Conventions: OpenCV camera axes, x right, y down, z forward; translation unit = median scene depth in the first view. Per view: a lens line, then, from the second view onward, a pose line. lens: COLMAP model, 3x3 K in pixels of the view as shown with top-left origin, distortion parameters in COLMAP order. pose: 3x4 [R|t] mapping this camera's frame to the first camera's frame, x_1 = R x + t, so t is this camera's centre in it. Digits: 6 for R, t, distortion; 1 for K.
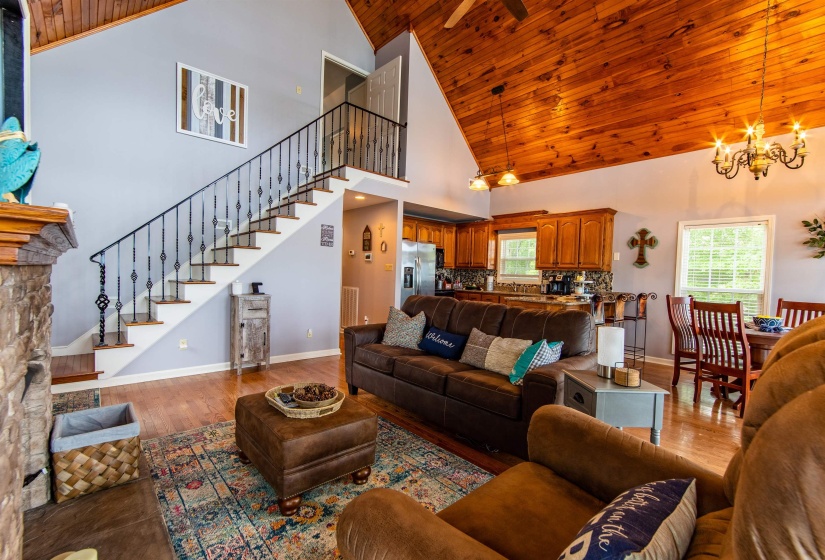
lens RADIAL K [[362.1, 0, 411.5], [0, 362.1, 283.3], [0, 0, 1]] dist [-0.000880, 0.001778]
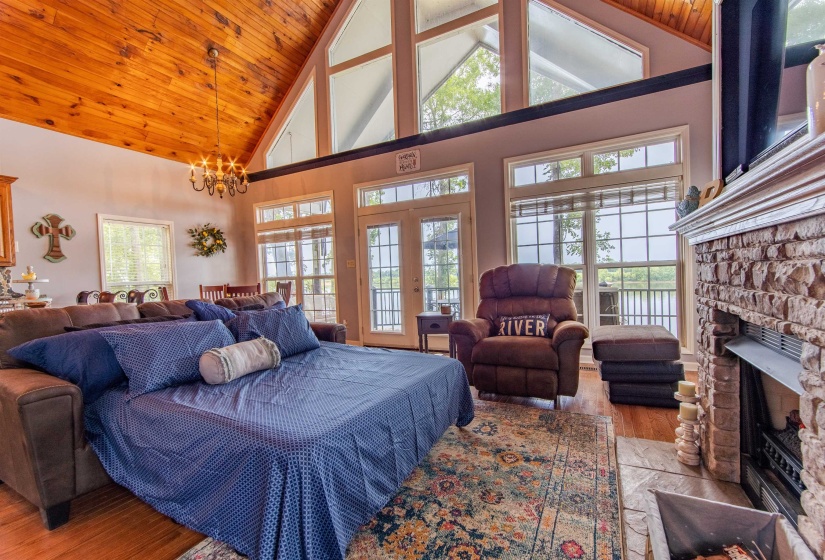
lens RADIAL K [[362.1, 0, 411.5], [0, 362.1, 283.3], [0, 0, 1]] dist [-0.000880, 0.001778]
pose [[-0.348495, -0.041121, 0.936408, -0.377655], [0.050833, 0.996738, 0.062689, -0.006085], [-0.935931, 0.069447, -0.345268, 0.501954]]
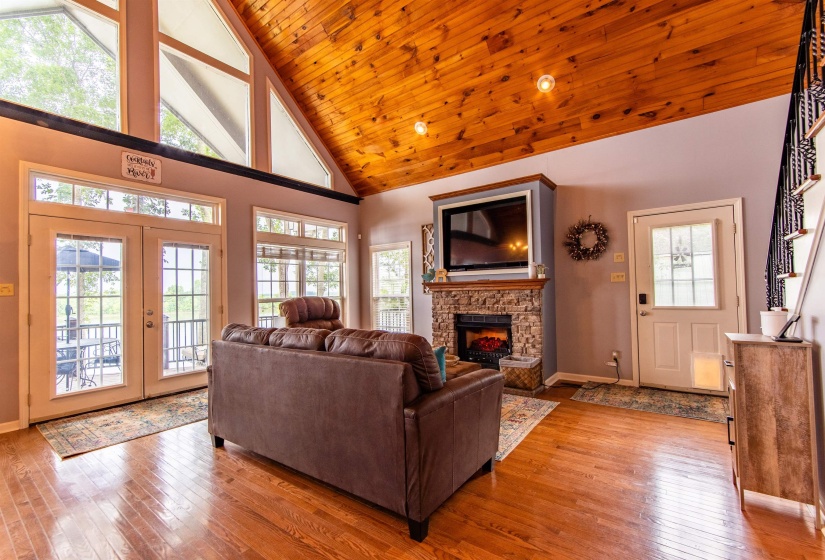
lens RADIAL K [[360.5, 0, 414.8], [0, 360.5, 284.6], [0, 0, 1]] dist [0.004212, 0.000500]
pose [[-0.979361, -0.014216, -0.201617, 0.067945], [-0.014348, 0.999897, -0.000806, -0.021909], [0.201608, 0.002104, -0.979464, 0.986957]]
